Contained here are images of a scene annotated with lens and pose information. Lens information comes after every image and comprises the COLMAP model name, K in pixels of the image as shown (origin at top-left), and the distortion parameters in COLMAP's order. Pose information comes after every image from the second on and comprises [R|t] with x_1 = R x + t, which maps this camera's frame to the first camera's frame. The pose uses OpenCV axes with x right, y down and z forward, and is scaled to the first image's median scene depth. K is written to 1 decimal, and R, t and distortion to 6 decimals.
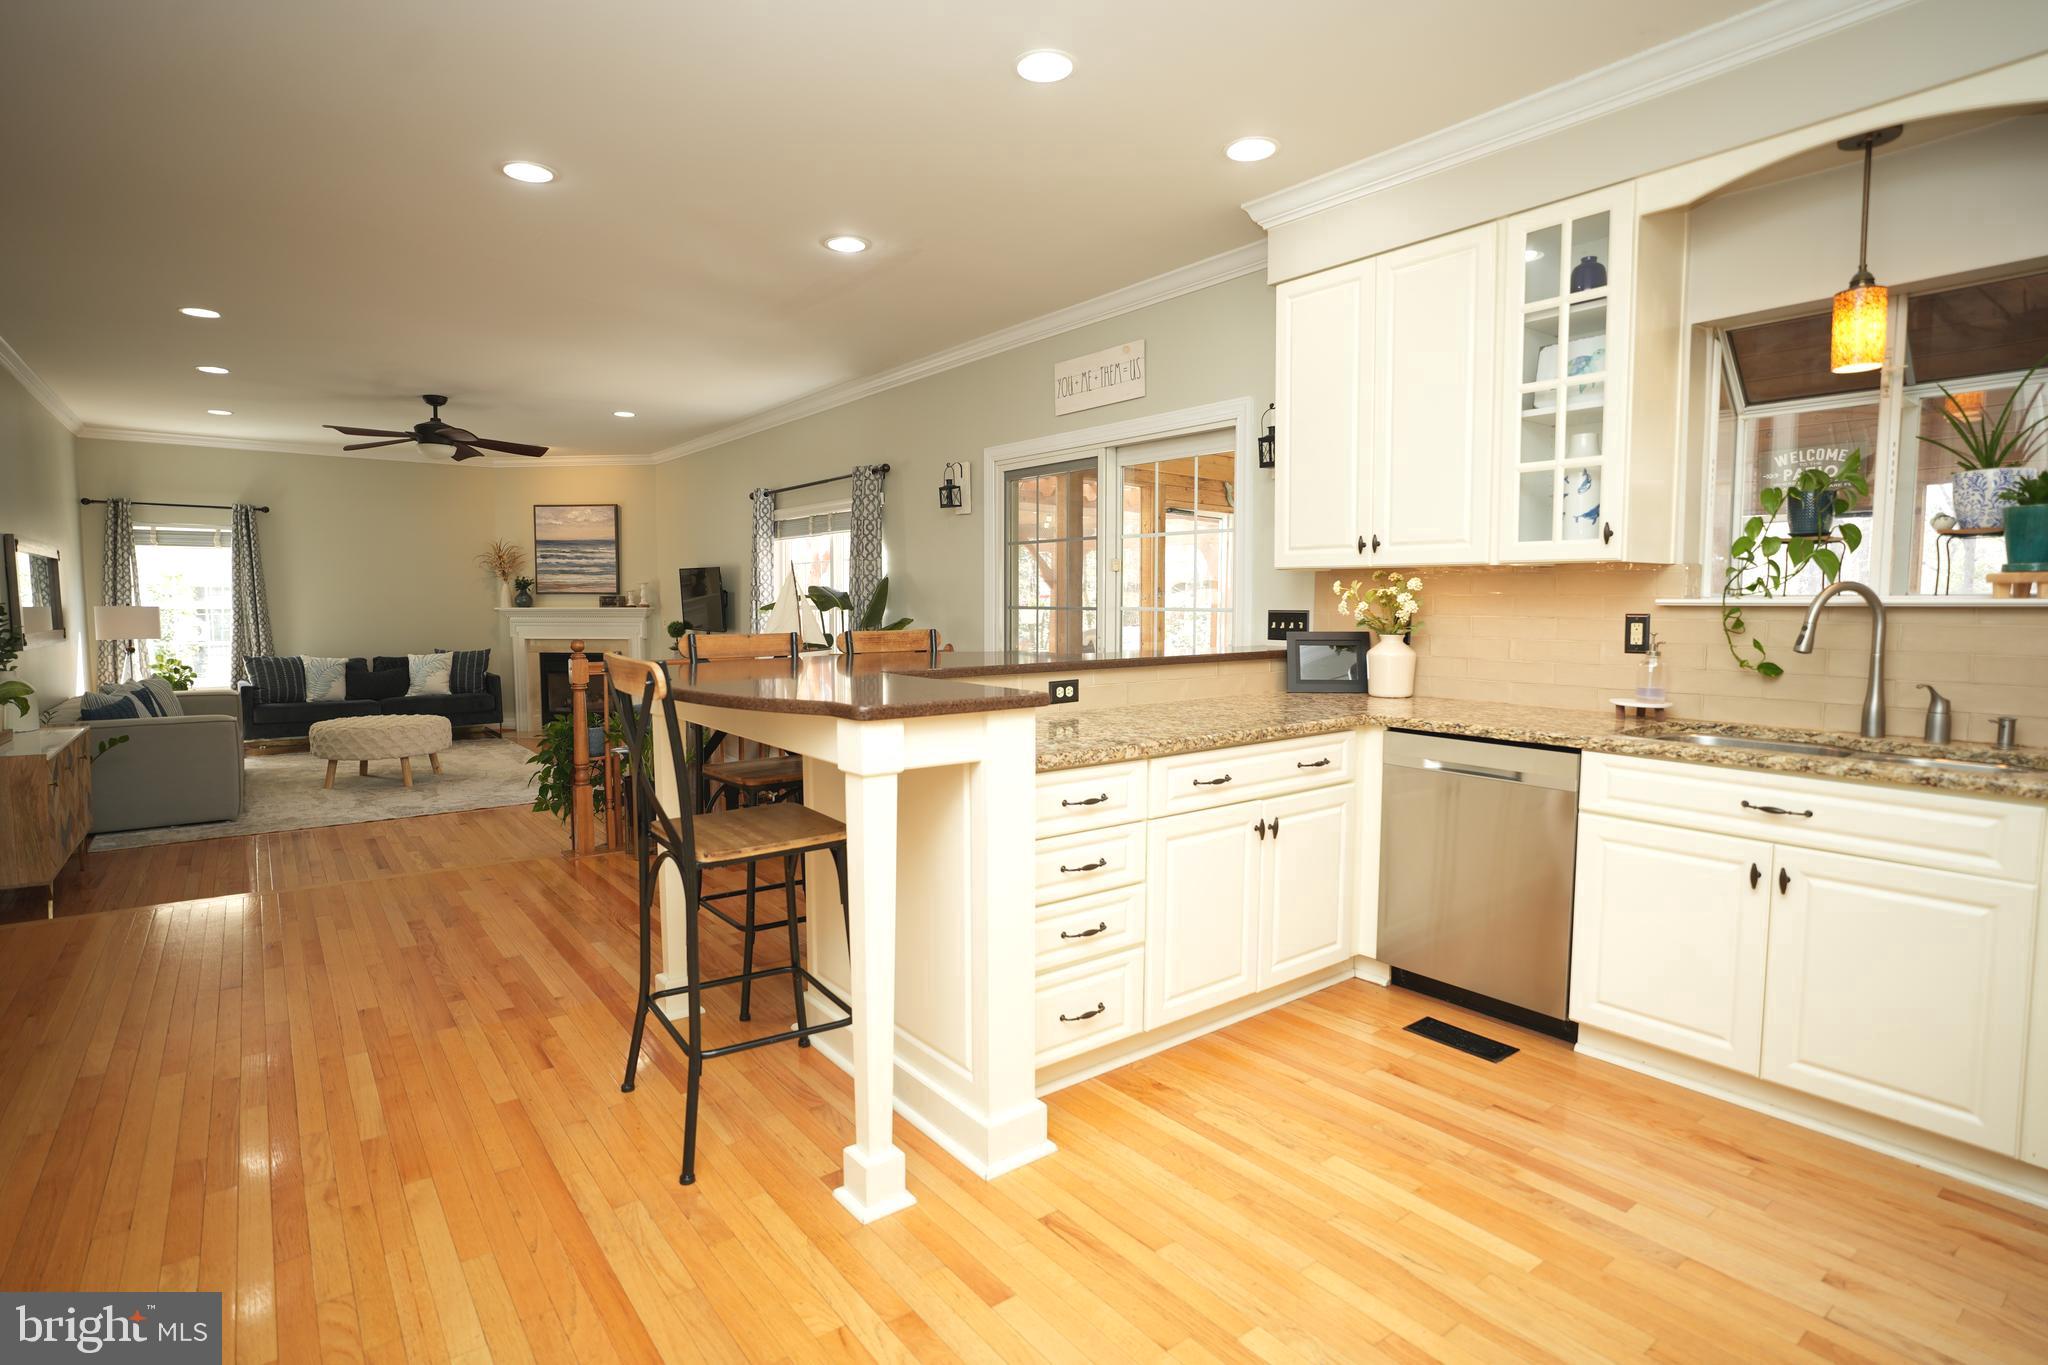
lens RADIAL K [[1041.2, 0, 1029.1], [0, 1041.2, 680.3], [0, 0, 1]] dist [-0.034401, 0.023268]
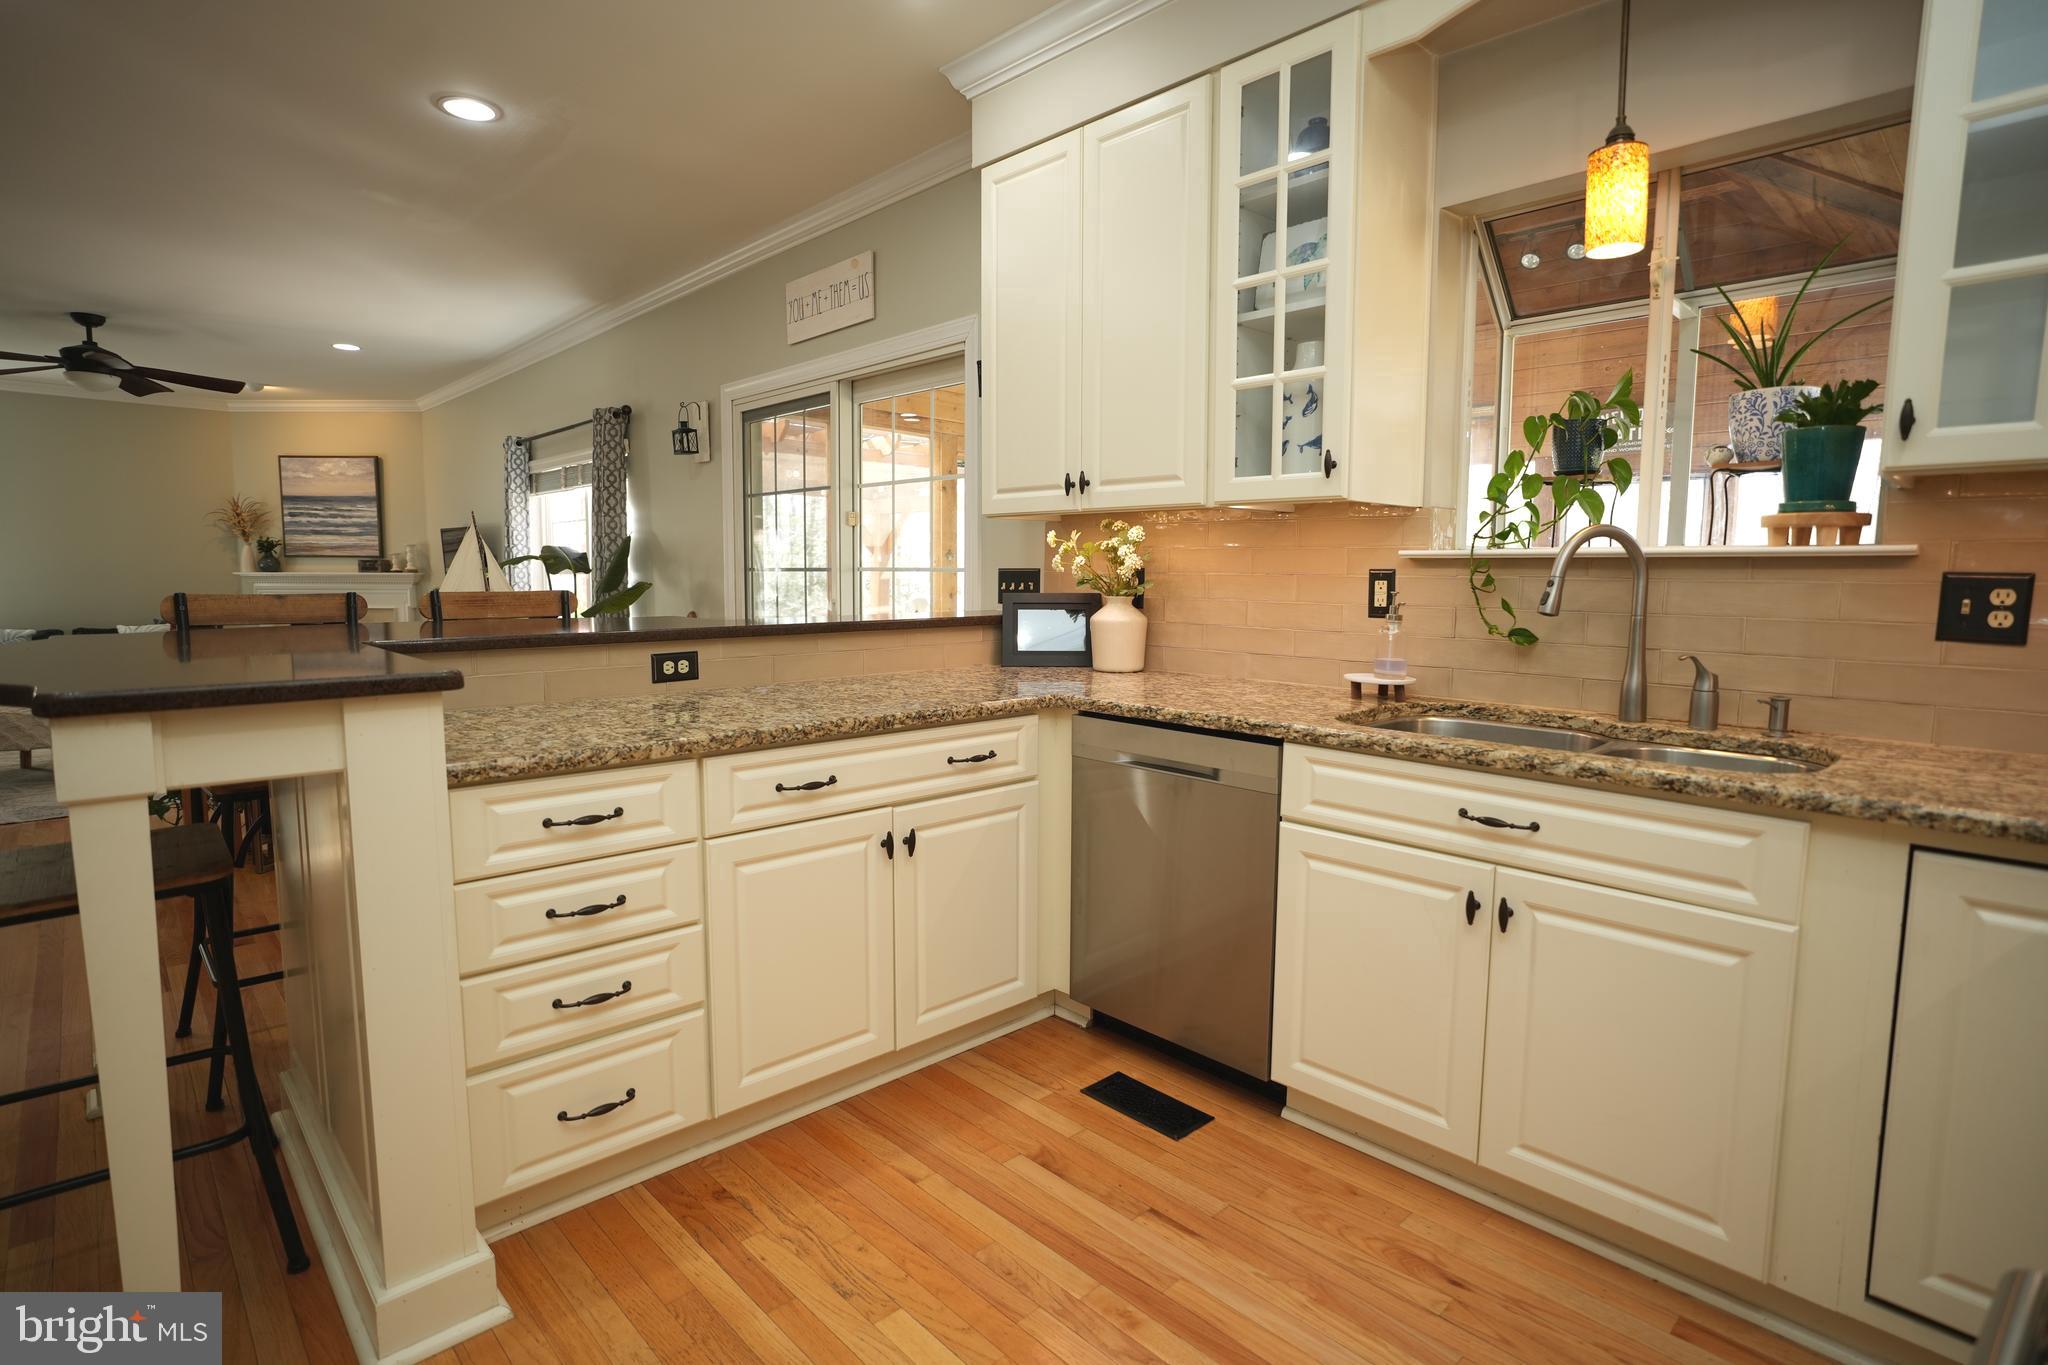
lens RADIAL K [[1041.2, 0, 1027.7], [0, 1041.2, 678.6], [0, 0, 1]] dist [-0.034401, 0.023268]
pose [[0.995611, -0.003719, 0.093510, 0.206946], [0.001551, 0.999728, 0.023252, 0.001764], [-0.093571, -0.023005, 0.995347, 0.184012]]
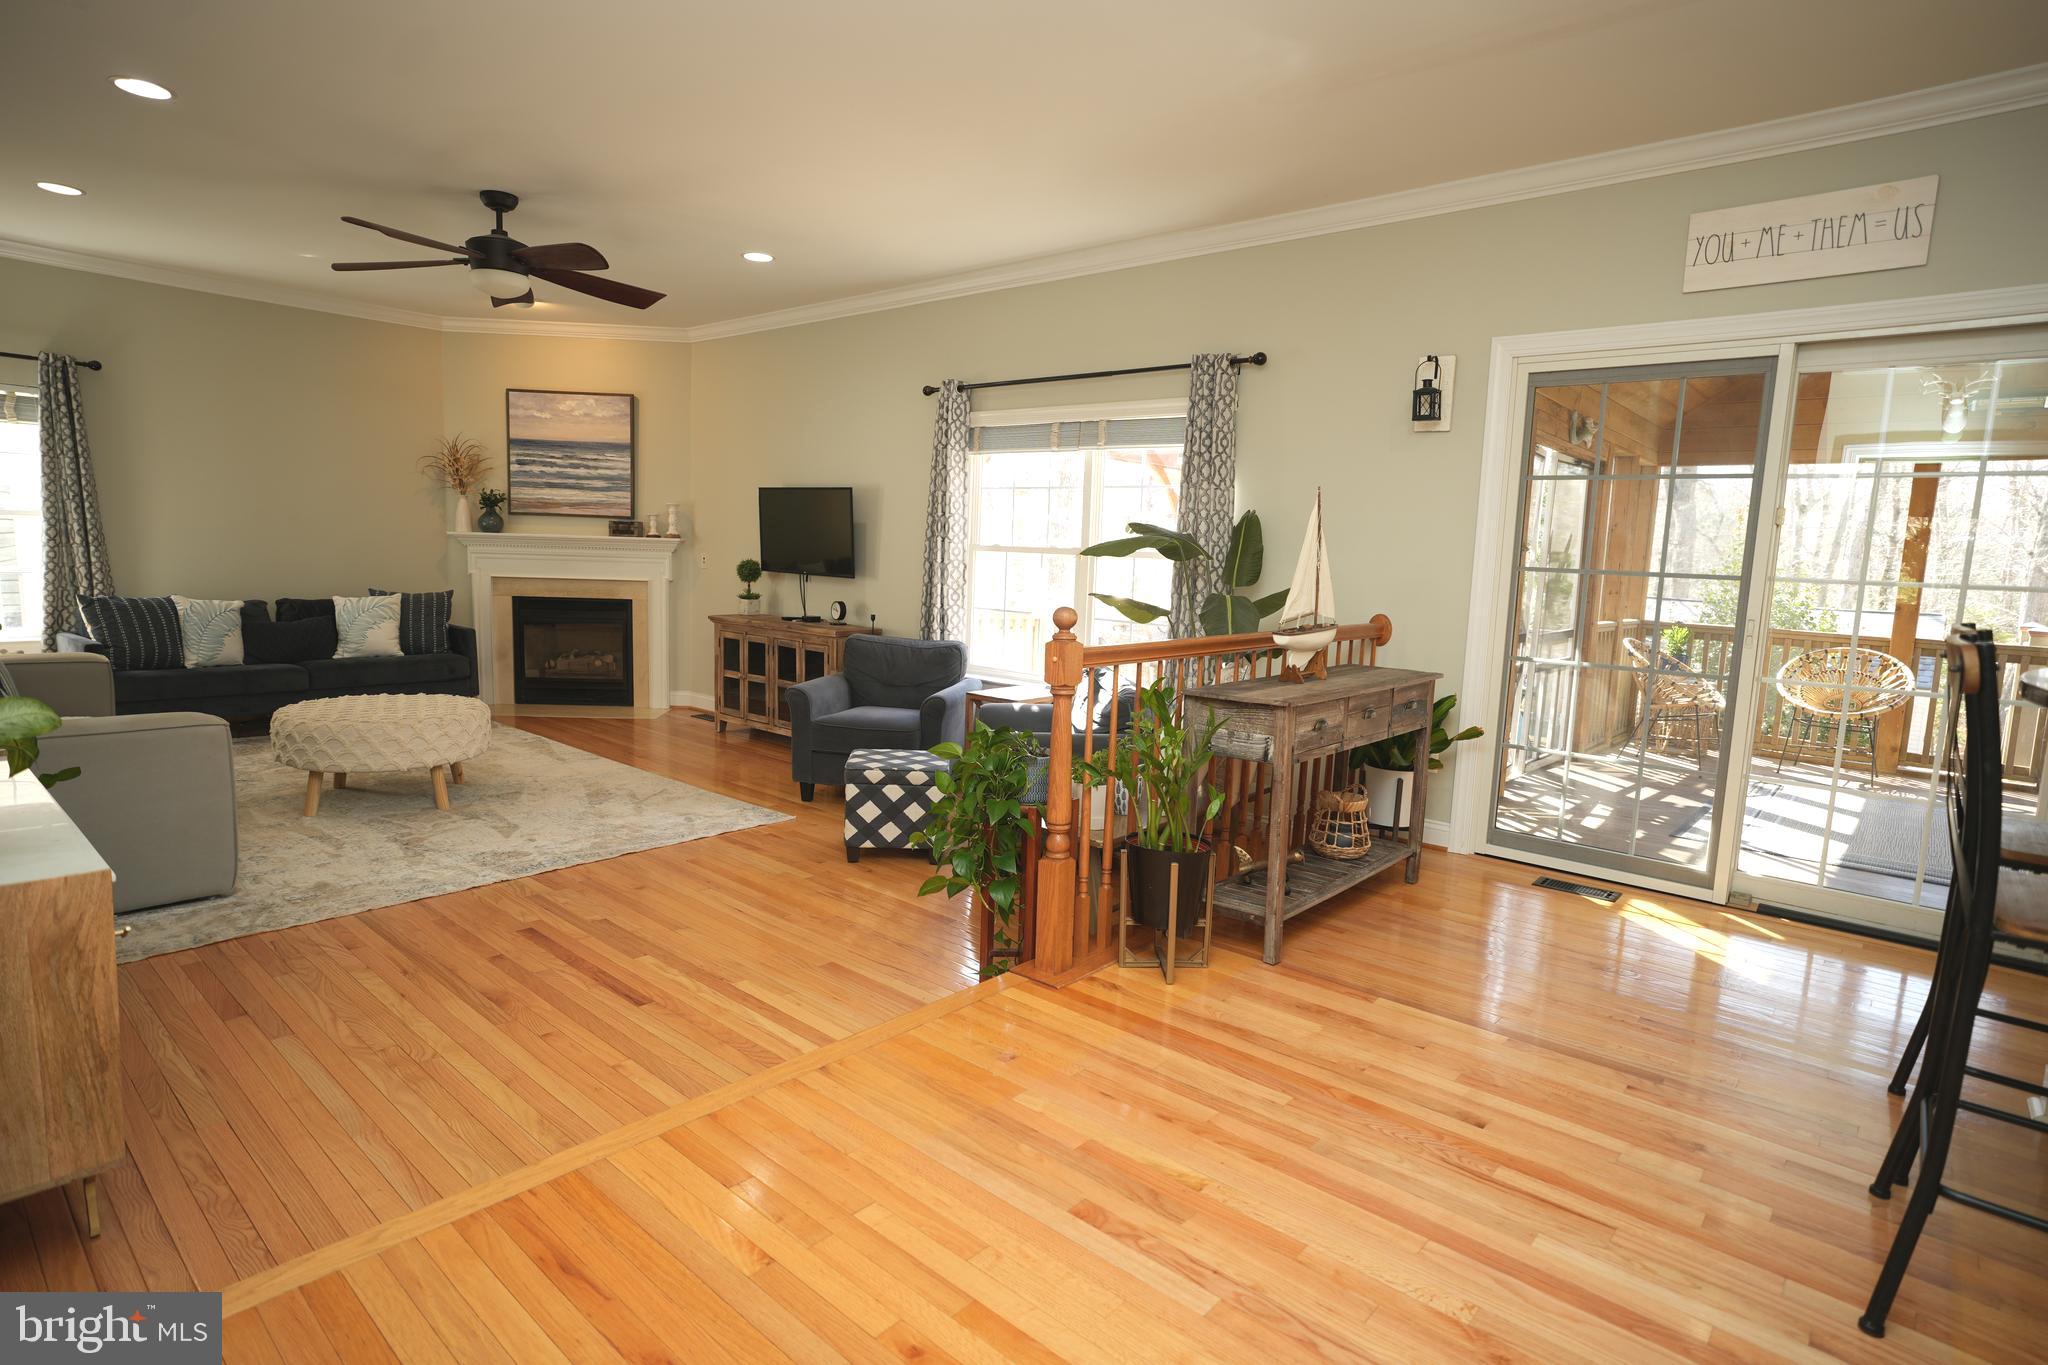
lens RADIAL K [[1041.2, 0, 1026.0], [0, 1041.2, 686.7], [0, 0, 1]] dist [-0.034401, 0.023268]
pose [[0.976673, 0.003462, 0.214704, -0.797209], [-0.017356, 0.997871, 0.062862, -0.043125], [-0.214029, -0.065122, 0.974654, 0.605968]]
